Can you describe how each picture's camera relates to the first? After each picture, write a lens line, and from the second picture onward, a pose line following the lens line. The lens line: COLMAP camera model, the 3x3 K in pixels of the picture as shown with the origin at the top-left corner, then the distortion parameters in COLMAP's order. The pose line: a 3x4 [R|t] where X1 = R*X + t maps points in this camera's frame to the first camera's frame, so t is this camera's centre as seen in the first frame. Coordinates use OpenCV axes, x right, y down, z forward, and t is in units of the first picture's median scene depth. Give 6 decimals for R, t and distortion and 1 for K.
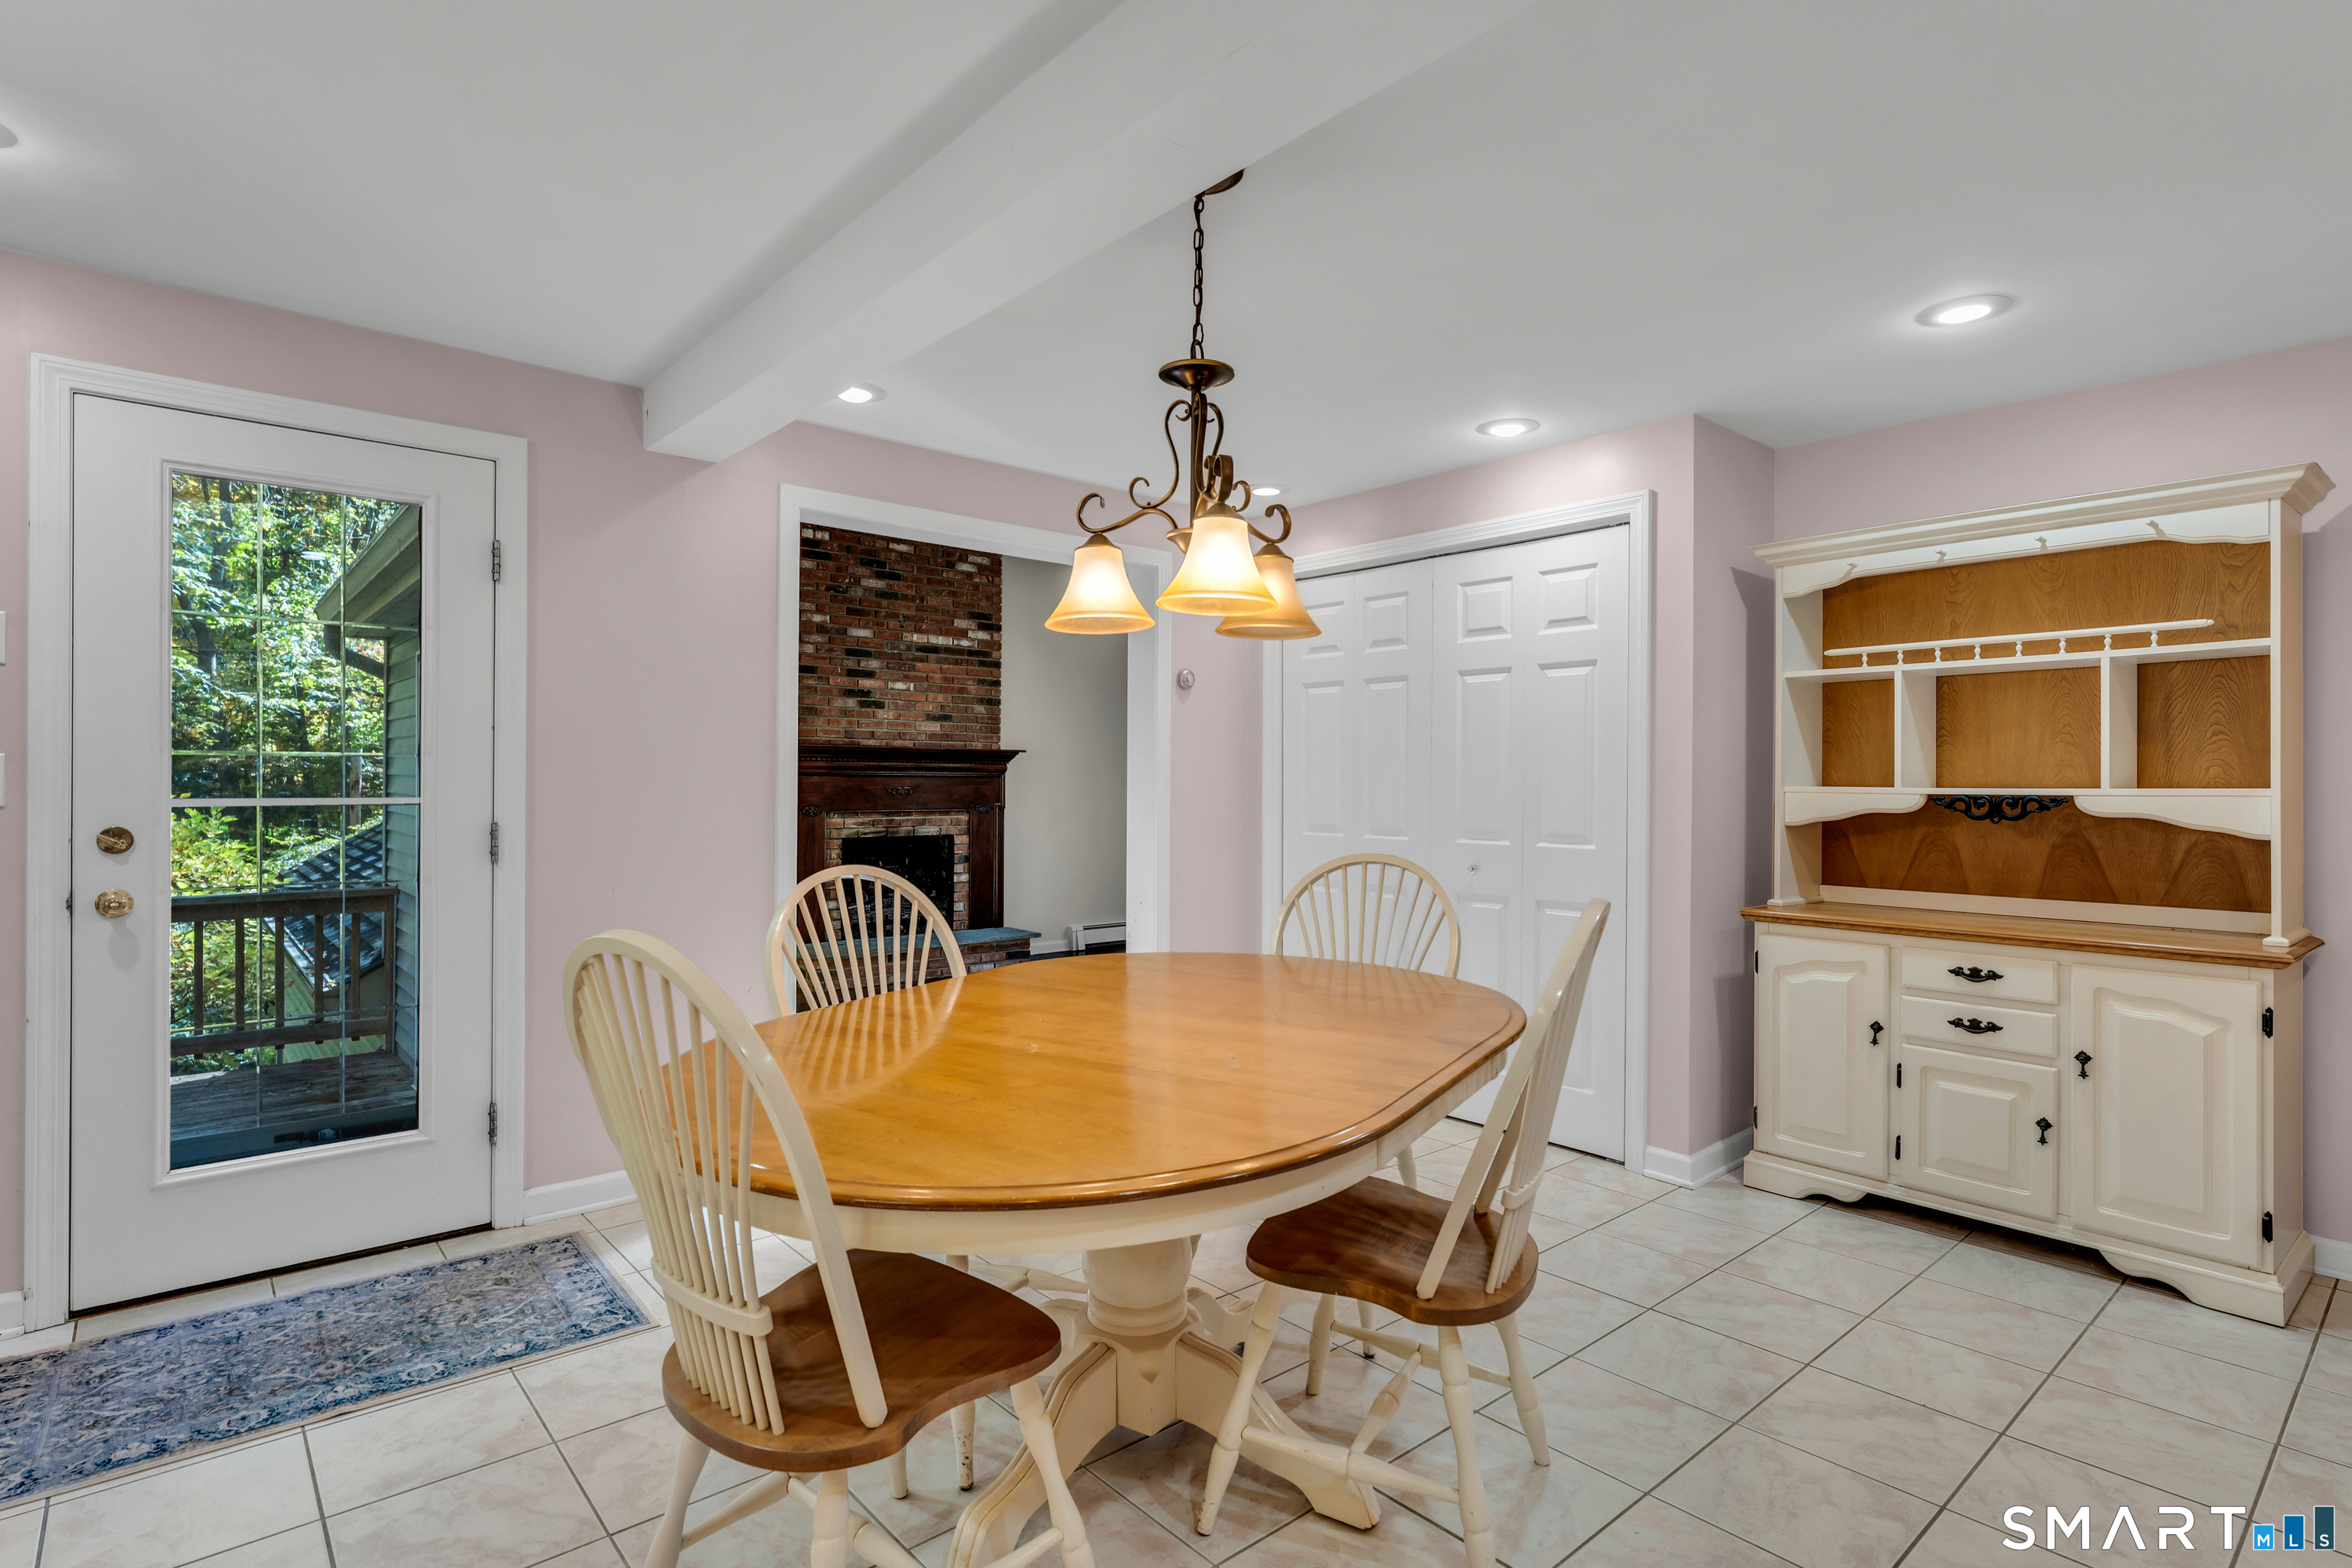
lens RADIAL K [[1167.5, 0, 1176.0], [0, 1167.5, 784.0], [0, 0, 1]] dist [0.000895, -0.001396]
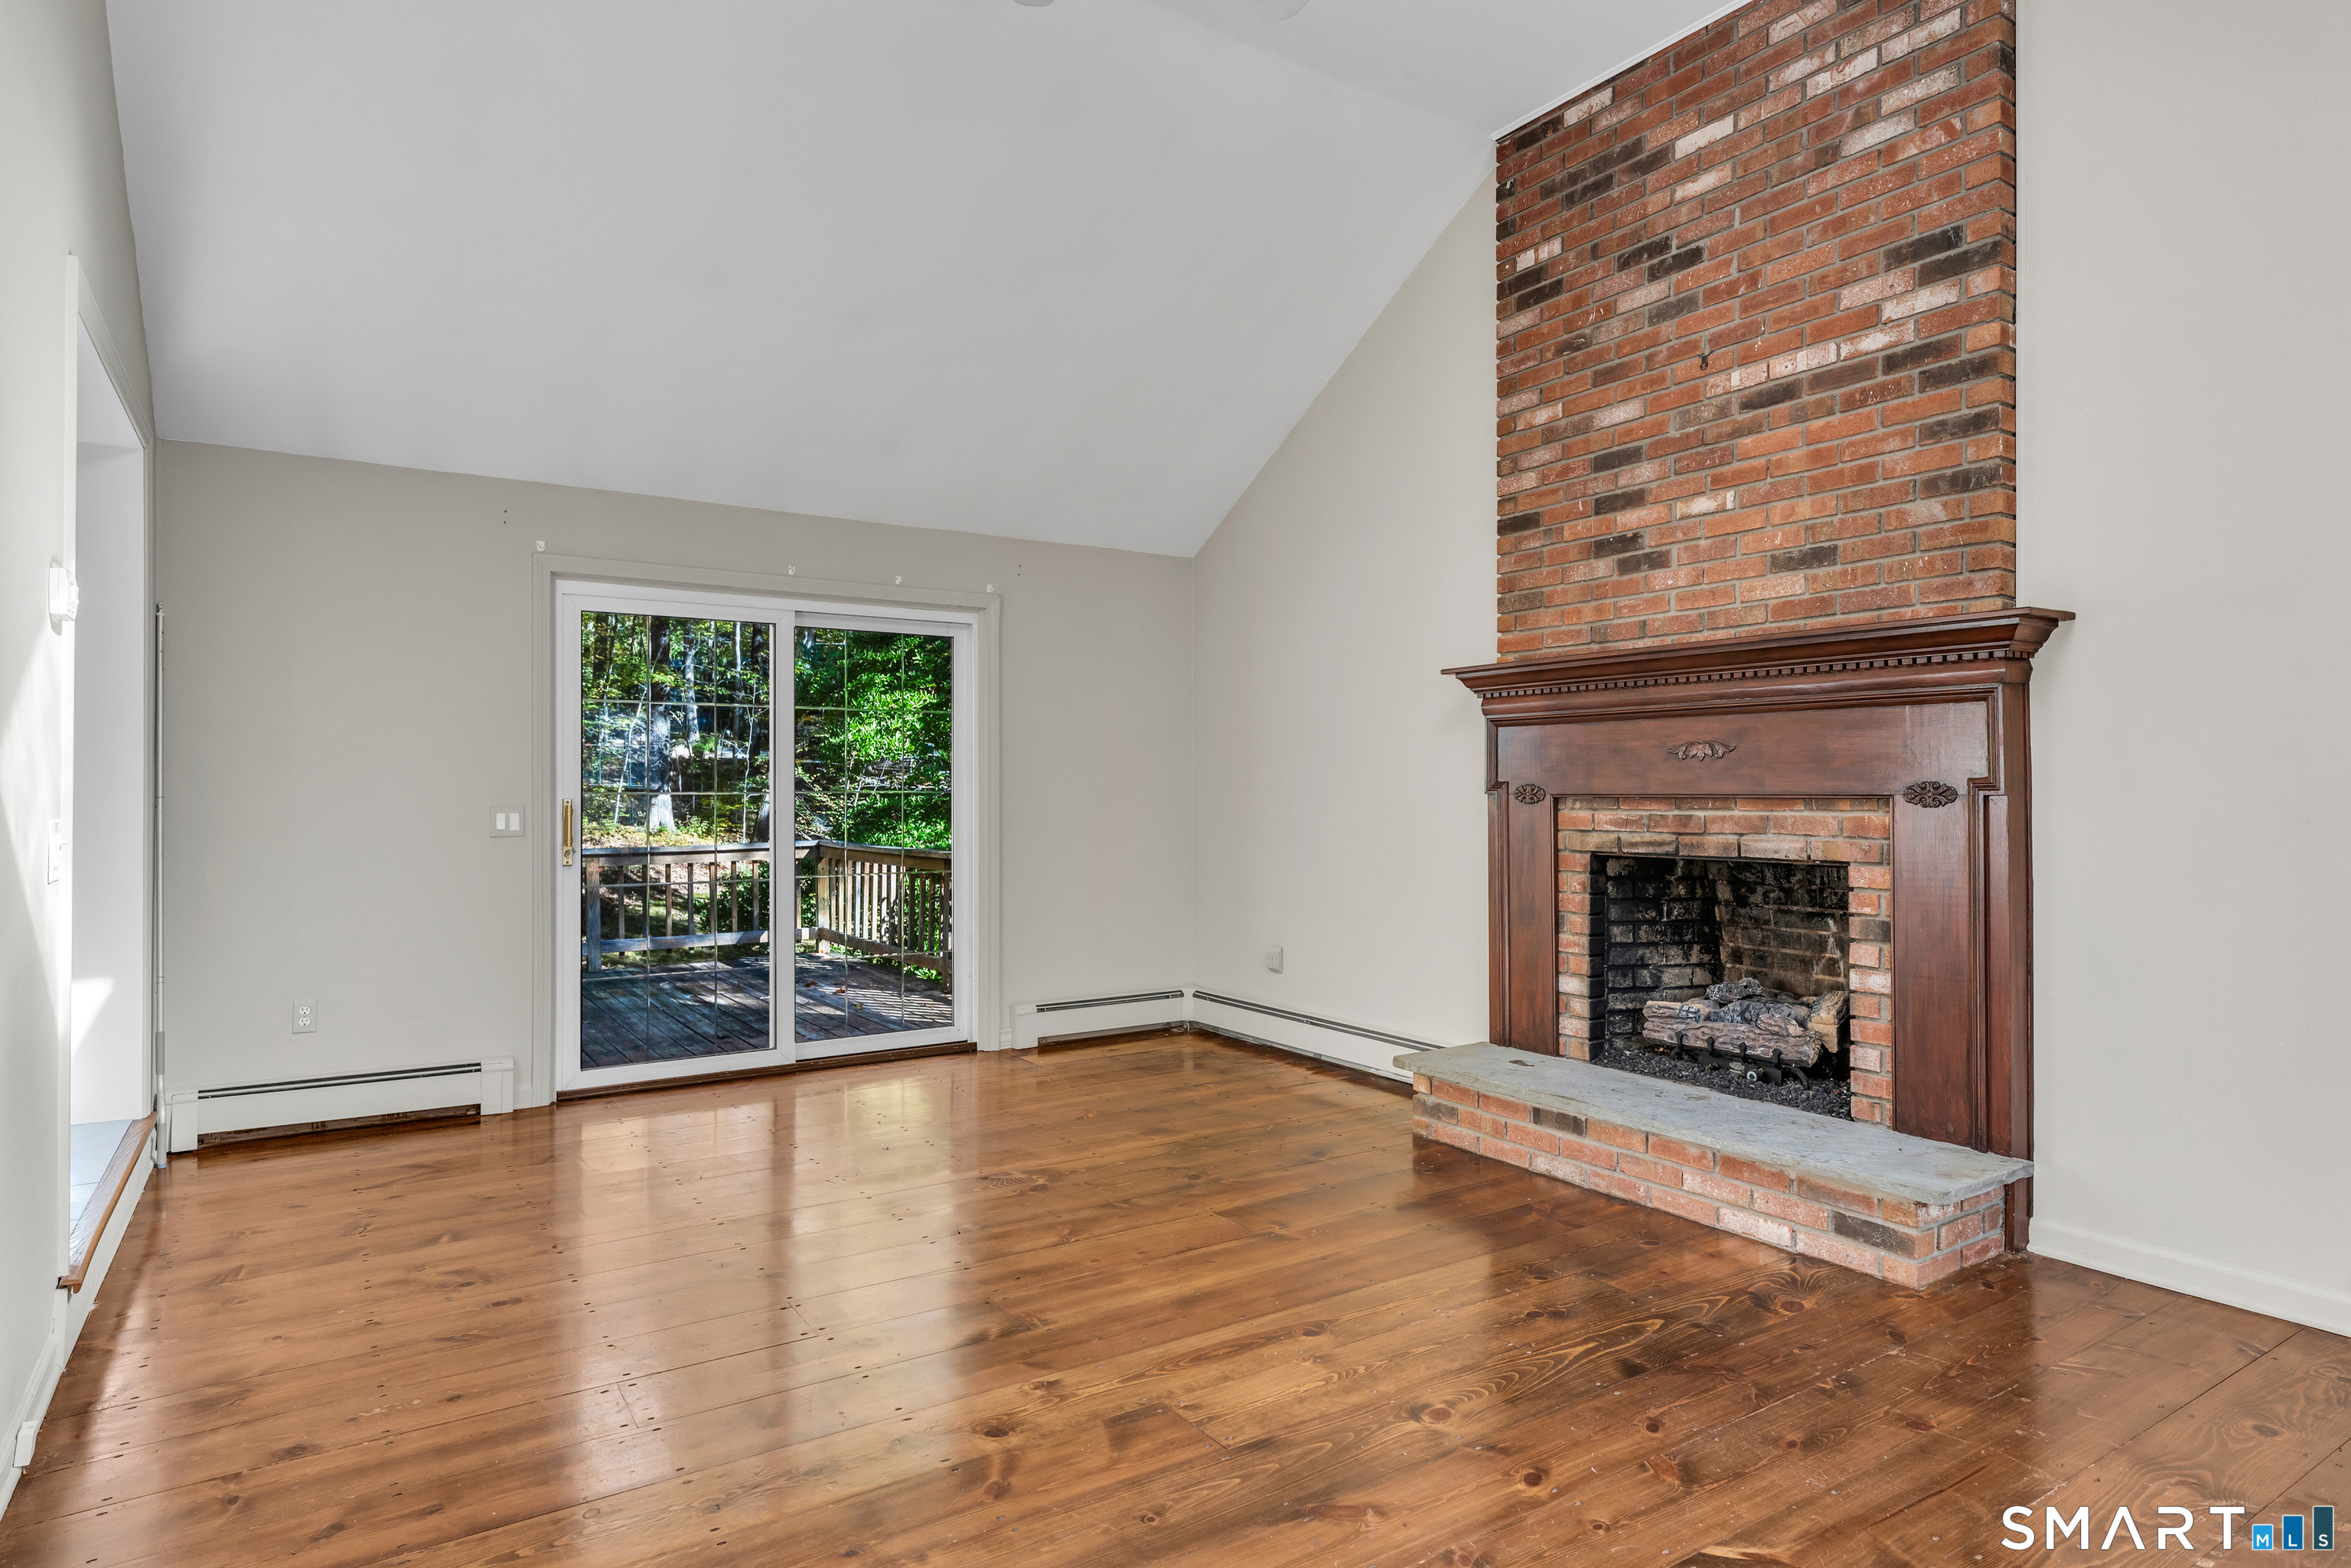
lens RADIAL K [[1294.4, 0, 1175.5], [0, 1294.4, 784.0], [0, 0, 1]] dist [-0.001713, 0.000077]
pose [[-0.128774, -0.013125, -0.991587, 0.253918], [-0.002506, 0.999914, -0.012910, 0.024560], [0.991671, 0.000822, -0.128796, 0.852245]]
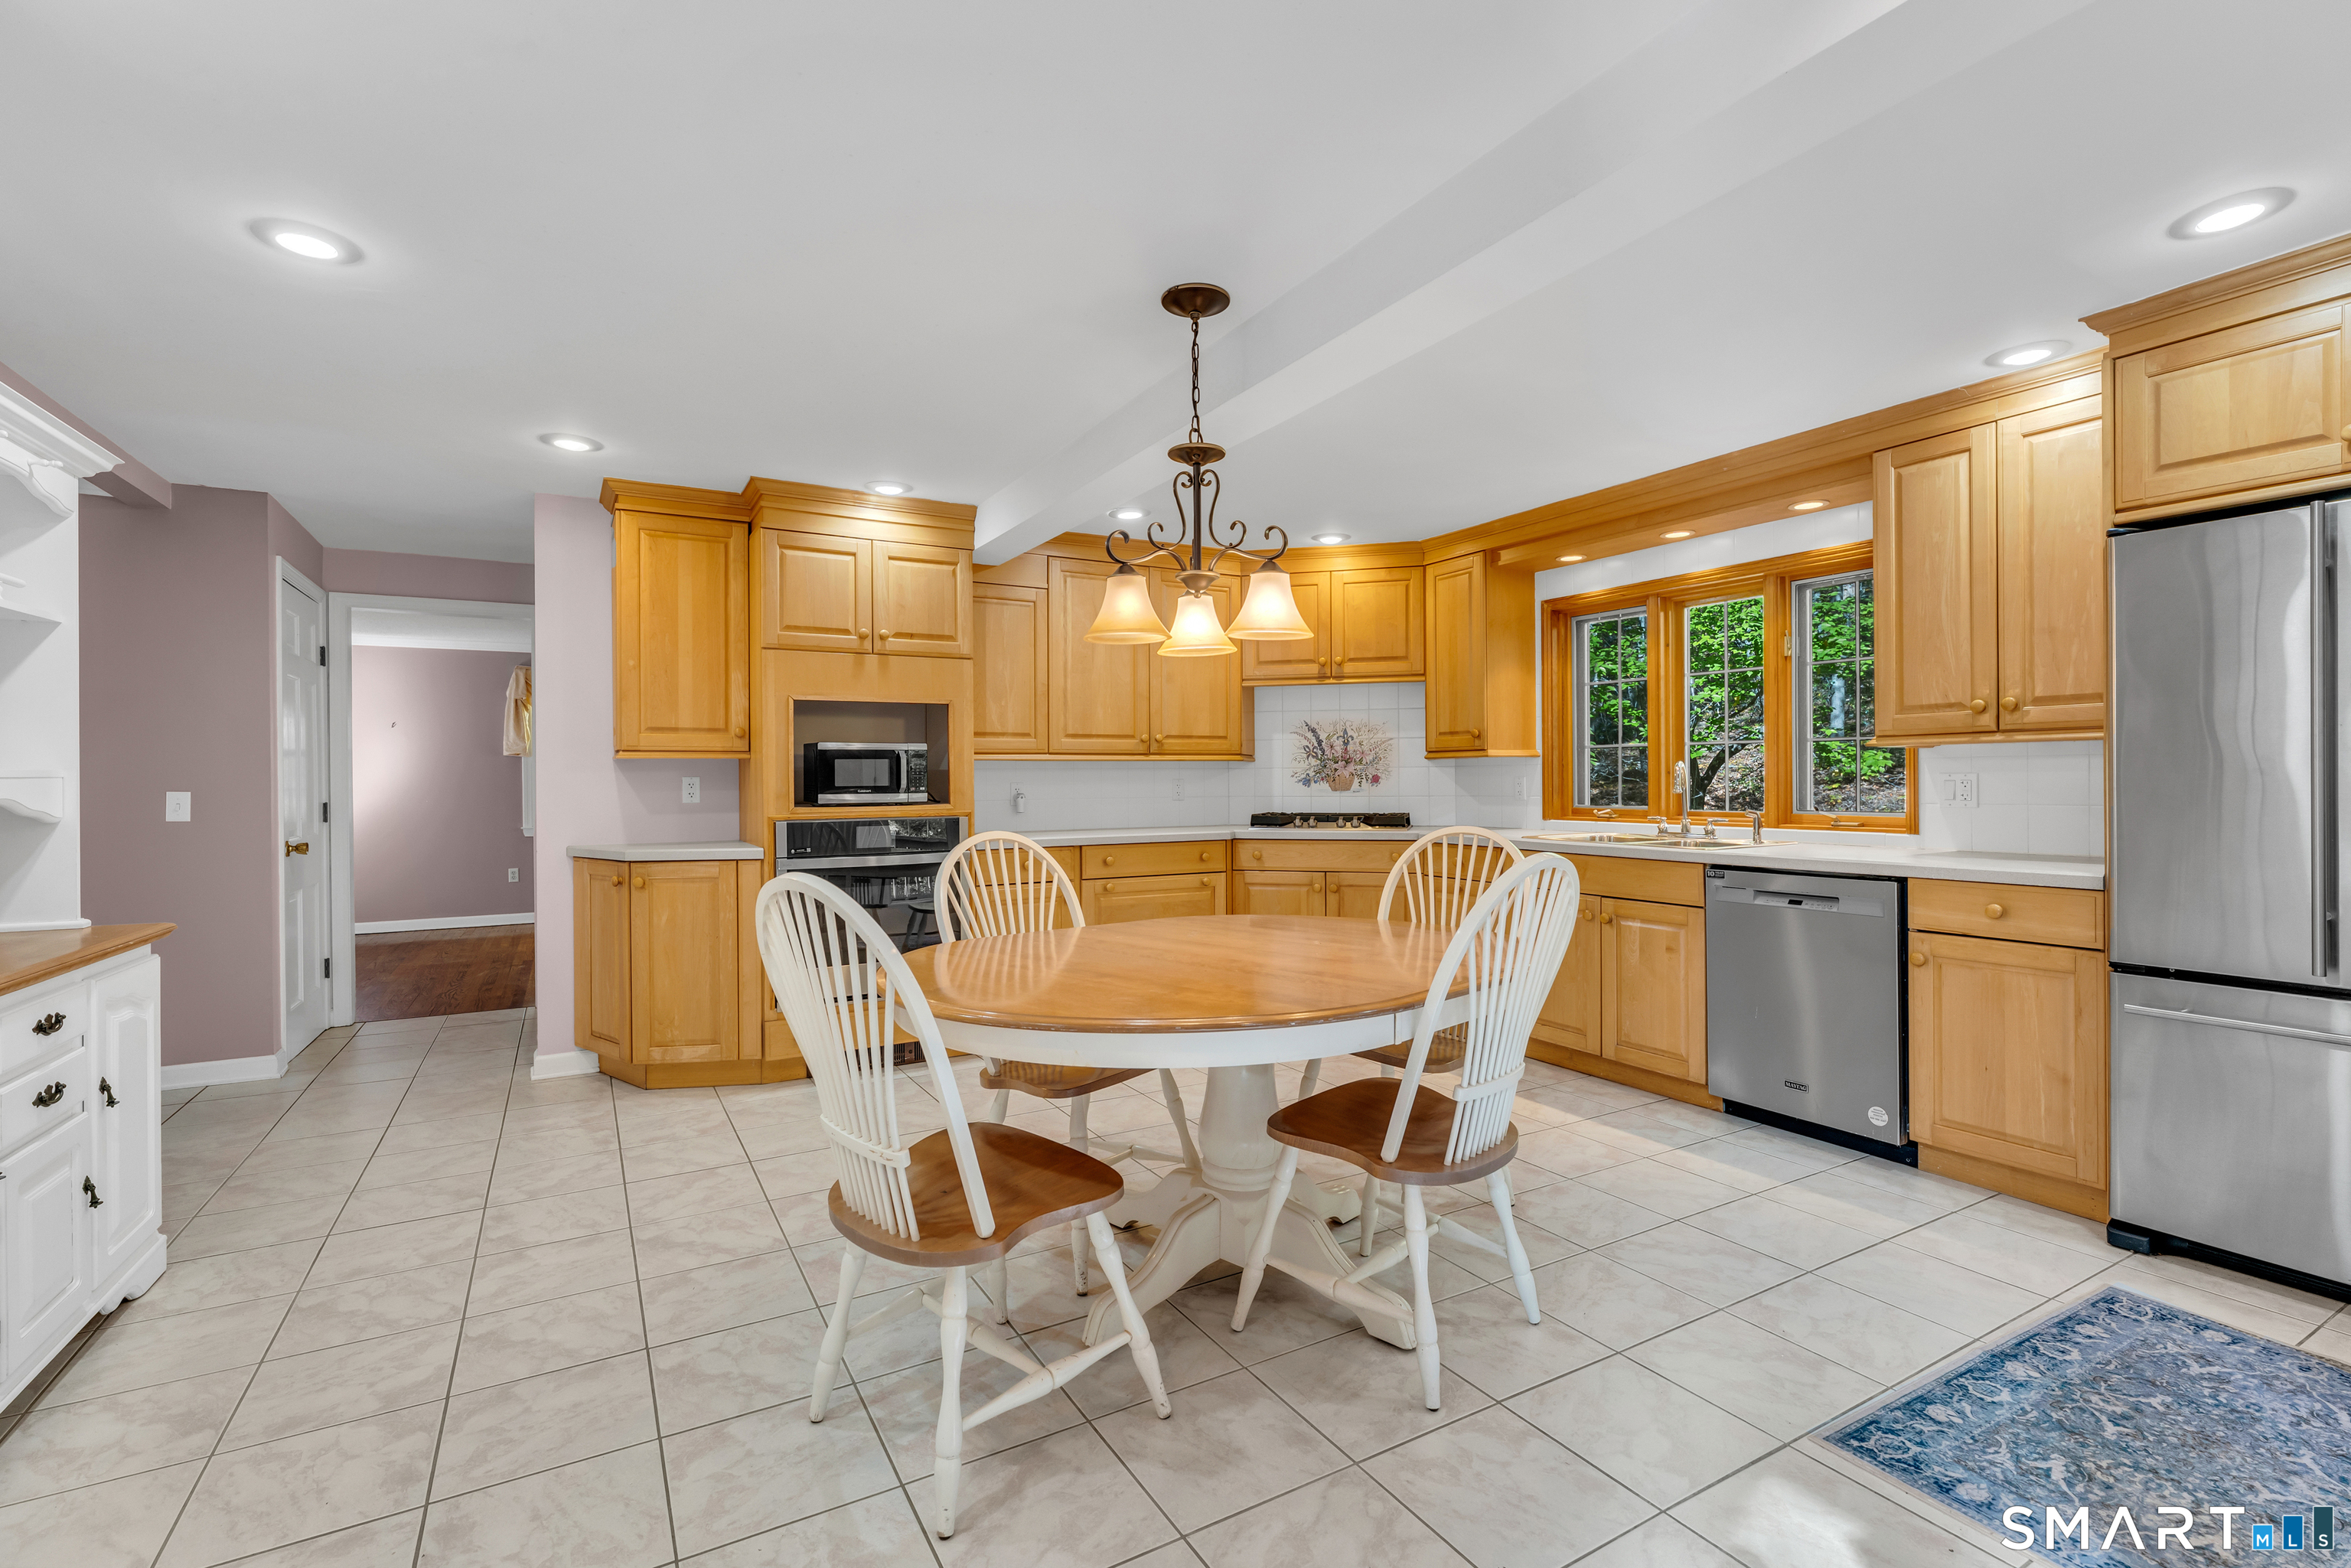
lens RADIAL K [[1055.1, 0, 1181.4], [0, 1055.1, 777.0], [0, 0, 1]] dist [-0.000349, -0.000153]
pose [[-0.981301, 0.000638, 0.192476, -0.047175], [0.000501, 1.000000, -0.000764, 0.003491], [-0.192477, -0.000653, -0.981301, 0.528287]]
